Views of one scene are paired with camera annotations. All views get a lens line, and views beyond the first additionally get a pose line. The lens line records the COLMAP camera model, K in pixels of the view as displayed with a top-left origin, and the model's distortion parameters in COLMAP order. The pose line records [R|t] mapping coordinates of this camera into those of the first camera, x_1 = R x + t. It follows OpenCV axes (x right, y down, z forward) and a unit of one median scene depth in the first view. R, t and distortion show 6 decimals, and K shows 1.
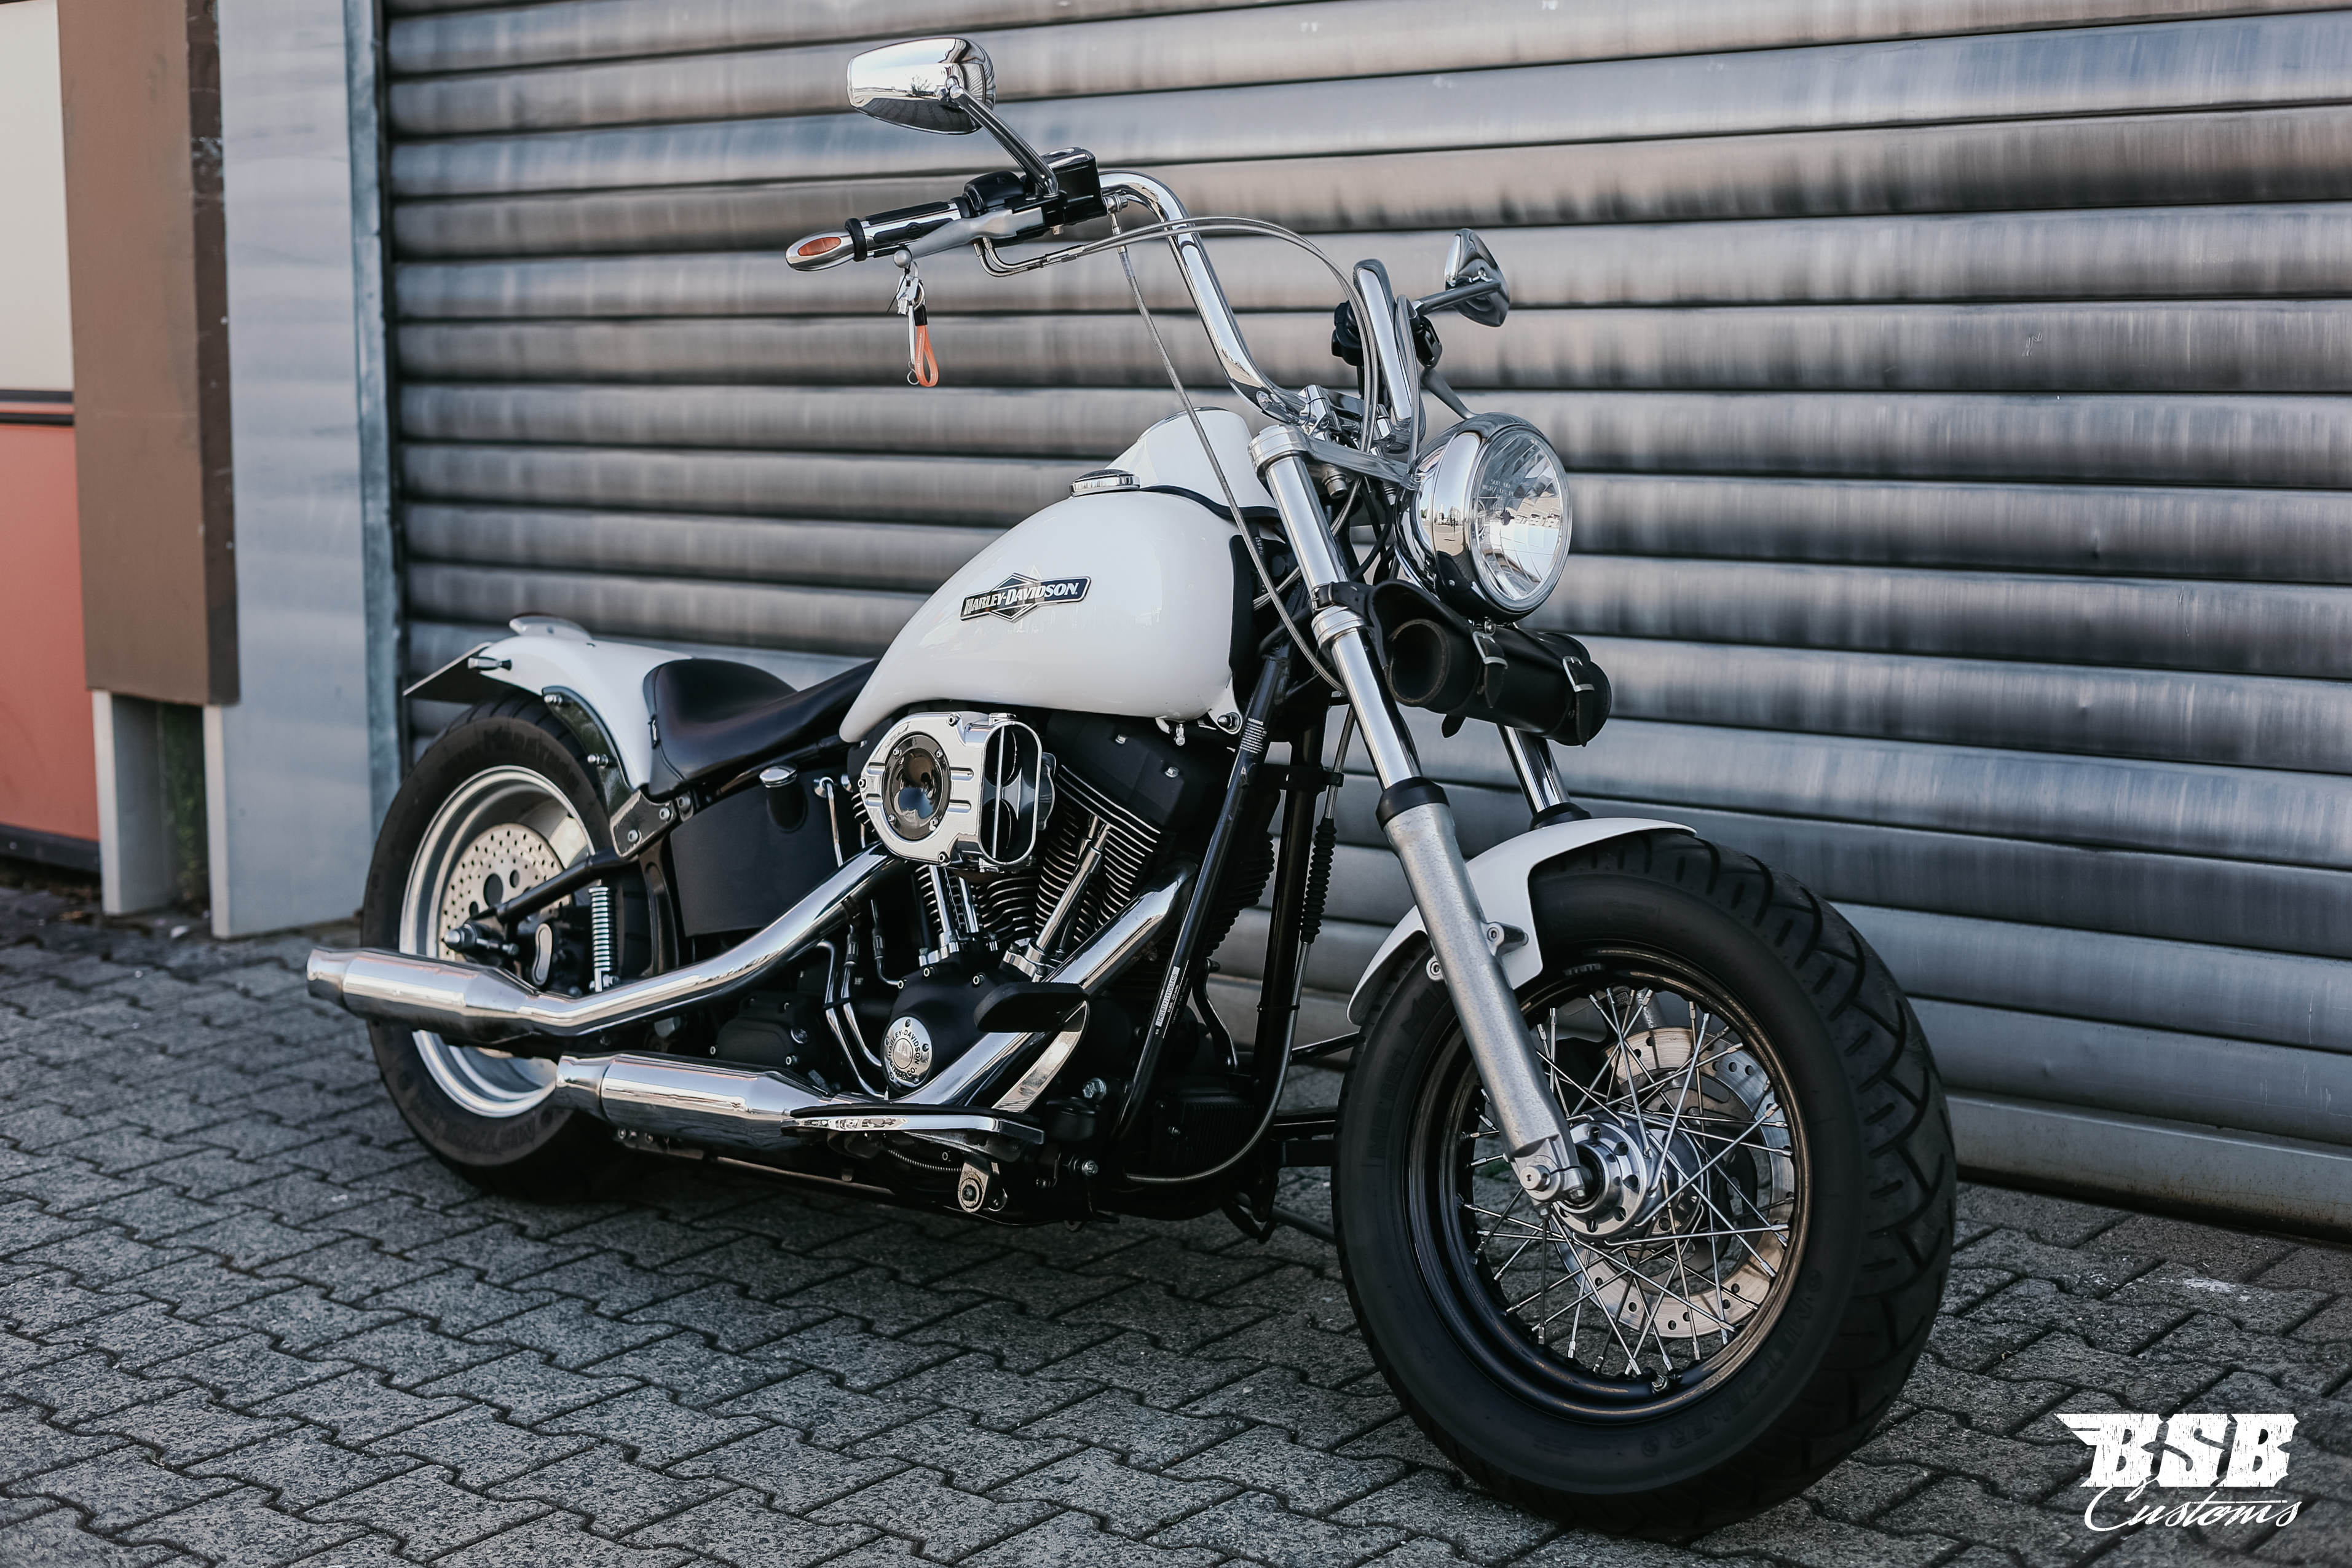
lens RADIAL K [[3410.7, 0, 1170.1], [0, 3410.7, 770.9], [0, 0, 1]] dist [0.036552, -0.135622]
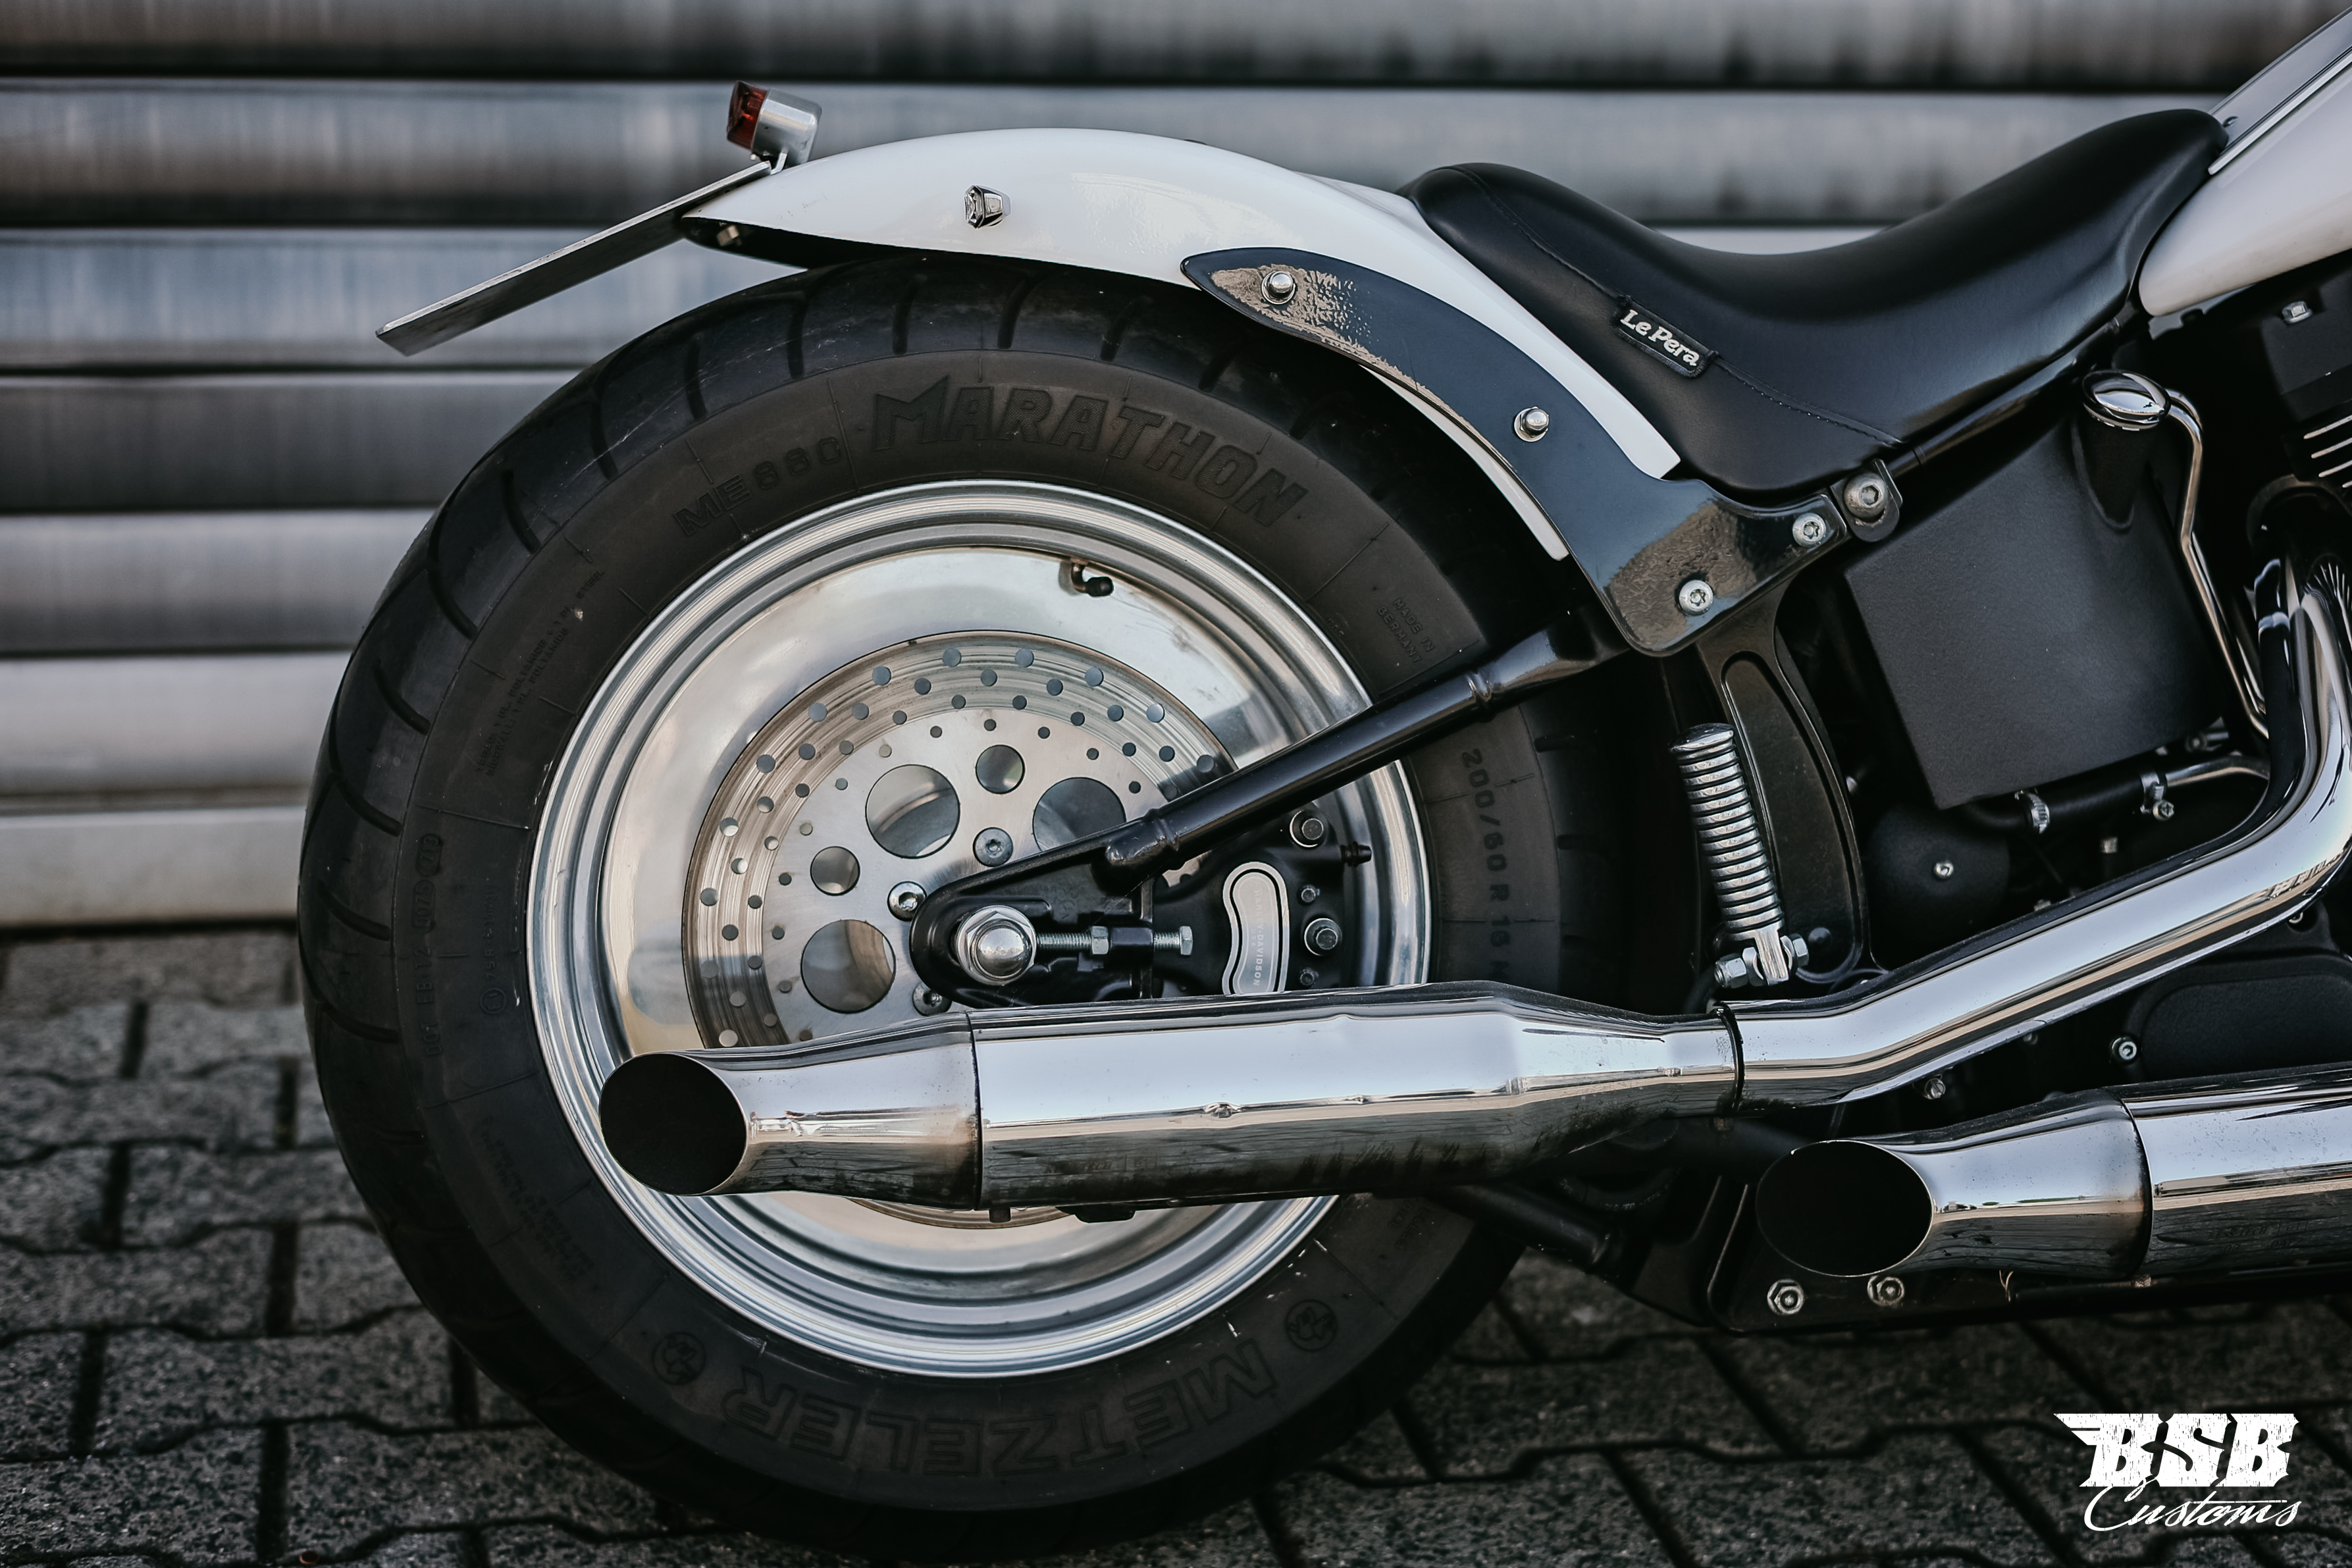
lens RADIAL K [[3794.0, 0, 1243.2], [0, 3794.0, 823.2], [0, 0, 1]] dist [0.023583, -0.163857]
pose [[0.599310, -0.172607, 0.781687, -0.614768], [0.080176, 0.984510, 0.155923, -0.032626], [-0.796492, -0.030774, 0.603866, 0.859646]]
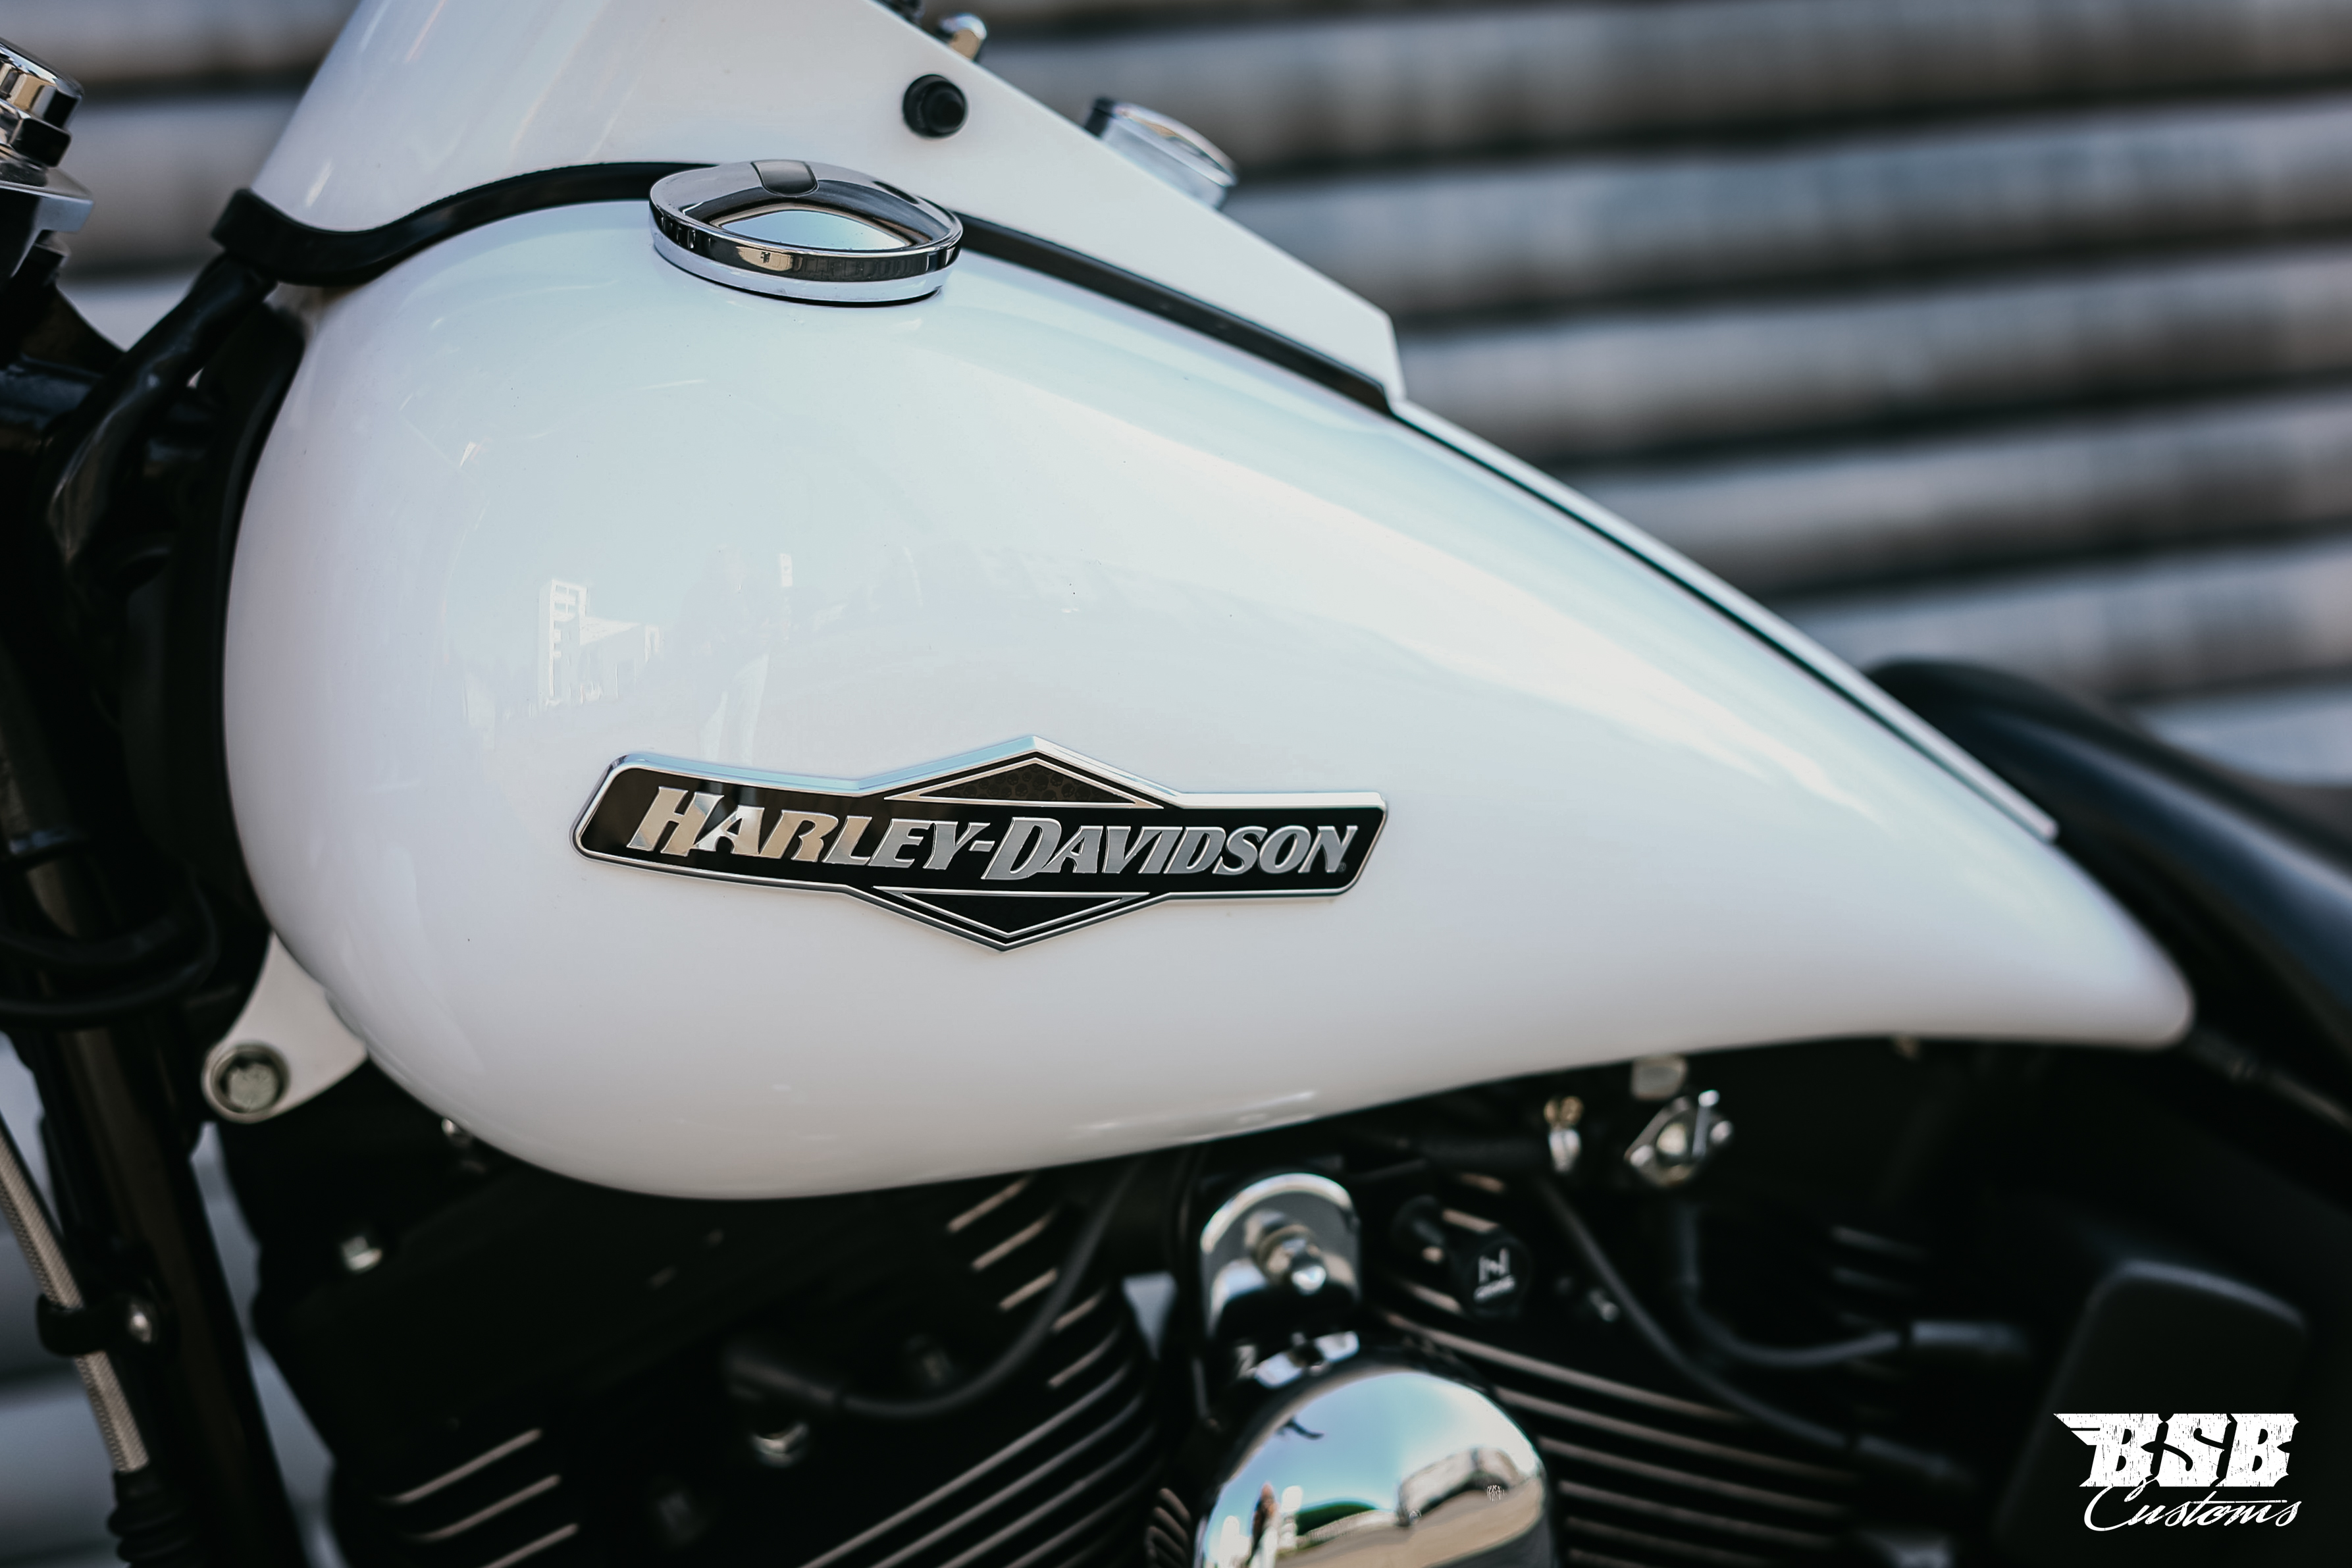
lens RADIAL K [[3794.0, 0, 1243.2], [0, 3794.0, 823.2], [0, 0, 1]] dist [0.023583, -0.163857]
pose [[0.483606, -0.111384, 0.868170, -0.410978], [0.224270, 0.974527, 0.000101, -0.021083], [-0.846066, 0.194655, 0.496267, 0.879236]]
